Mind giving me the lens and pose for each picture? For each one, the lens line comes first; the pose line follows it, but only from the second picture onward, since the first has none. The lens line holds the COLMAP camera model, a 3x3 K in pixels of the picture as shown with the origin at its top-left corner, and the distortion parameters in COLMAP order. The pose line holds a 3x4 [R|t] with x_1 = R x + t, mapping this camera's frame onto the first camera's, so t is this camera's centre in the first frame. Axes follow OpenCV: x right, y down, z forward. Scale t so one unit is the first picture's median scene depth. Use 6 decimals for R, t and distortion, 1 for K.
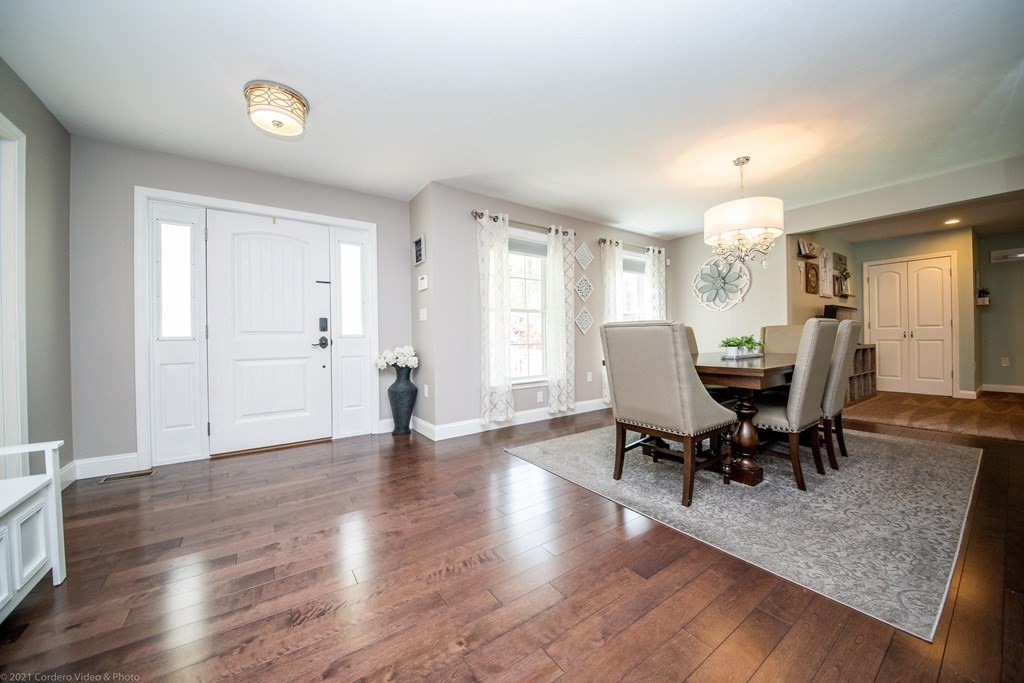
lens RADIAL K [[362.2, 0, 478.8], [0, 362.2, 335.3], [0, 0, 1]] dist [0.000127, -0.009099]
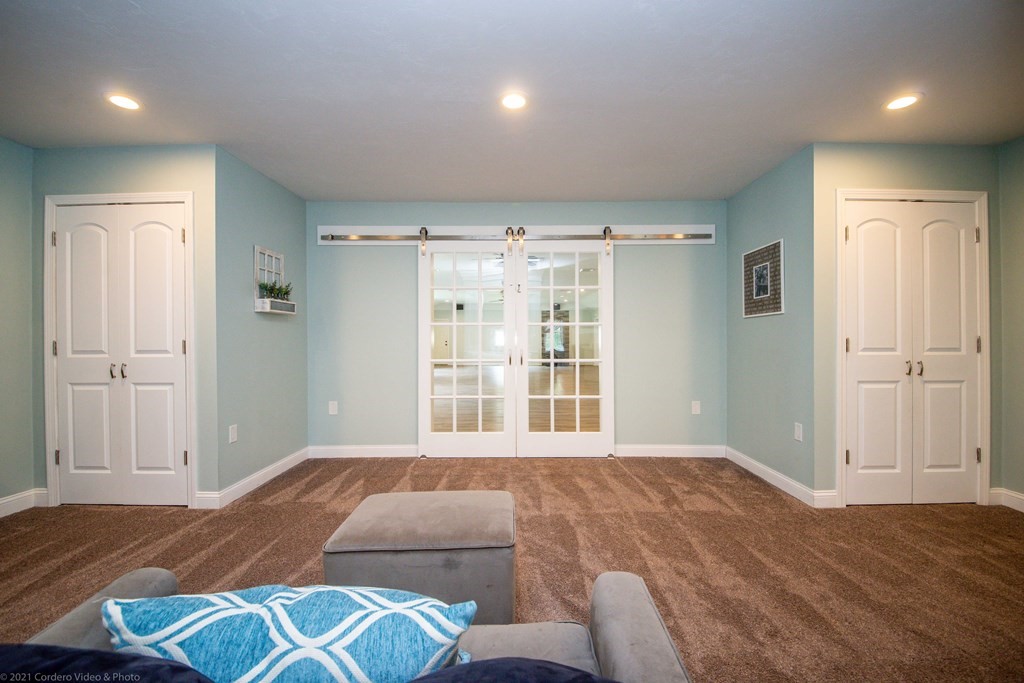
lens RADIAL K [[428.2, 0, 510.8], [0, 428.2, 337.9], [0, 0, 1]] dist [0.002191, -0.000182]
pose [[0.544817, 0.008780, 0.838509, 1.281787], [0.000542, 0.999941, -0.010823, -0.046795], [-0.838555, 0.006351, 0.544780, 0.385163]]
